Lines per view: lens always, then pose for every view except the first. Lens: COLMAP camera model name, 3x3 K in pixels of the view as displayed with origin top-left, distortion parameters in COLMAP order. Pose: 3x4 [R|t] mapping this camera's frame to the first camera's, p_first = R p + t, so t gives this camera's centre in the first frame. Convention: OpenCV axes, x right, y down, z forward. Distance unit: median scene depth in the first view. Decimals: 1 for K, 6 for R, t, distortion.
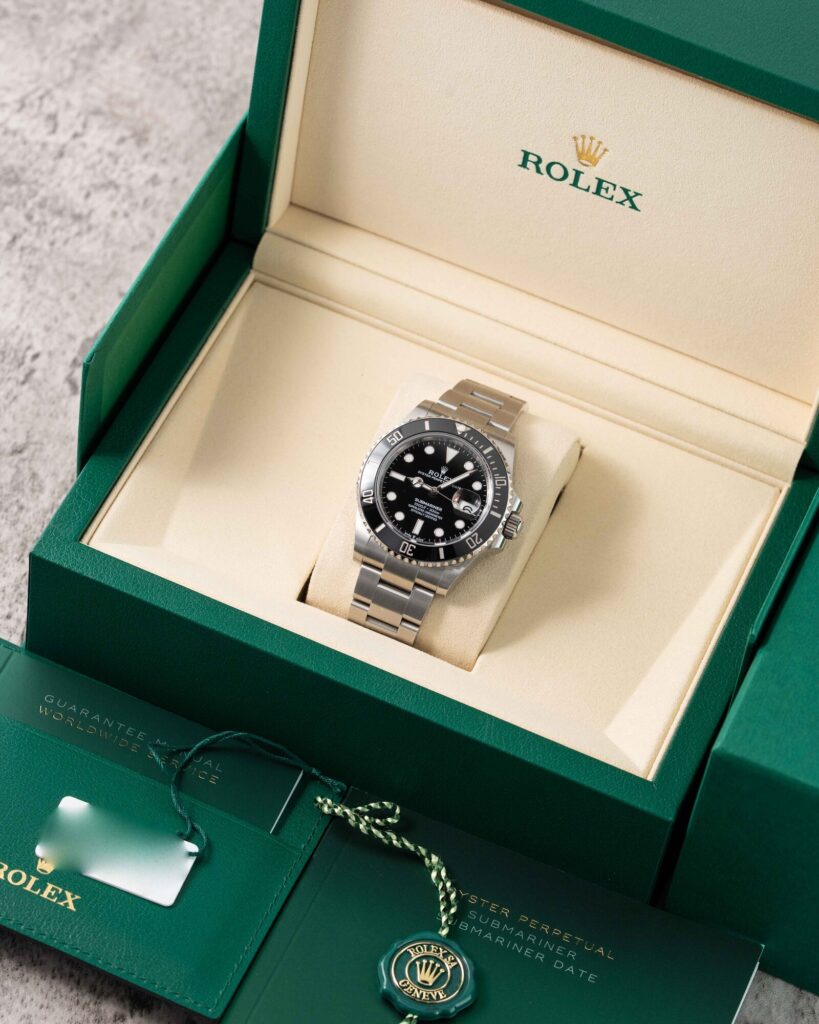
lens RADIAL K [[4771.1, 0, 409.4], [0, 4771.1, 511.4], [0, 0, 1]] dist [-0.127739, 0.000000]
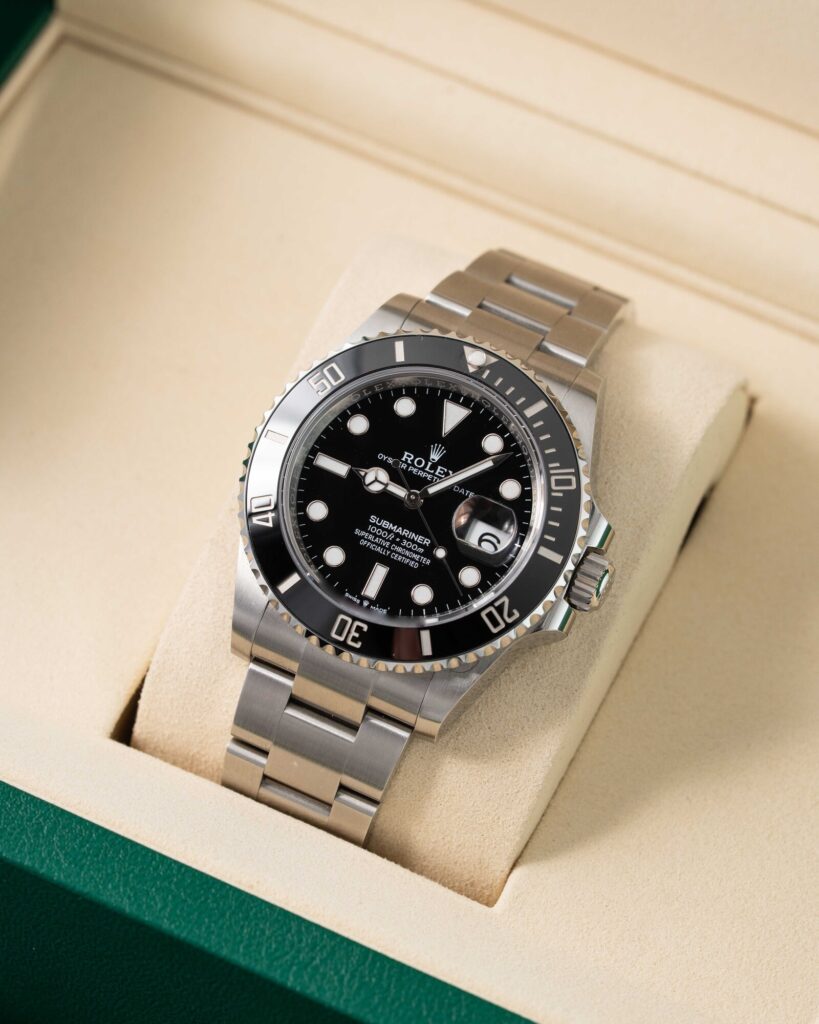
lens RADIAL K [[4771.1, 0, 408.5], [0, 4771.1, 512.2], [0, 0, 1]] dist [-0.127739, 0.000000]
pose [[0.998853, 0.009399, -0.046957, 0.025493], [-0.008289, 0.999683, 0.023763, -0.013616], [0.047166, -0.023347, 0.998614, 0.556576]]
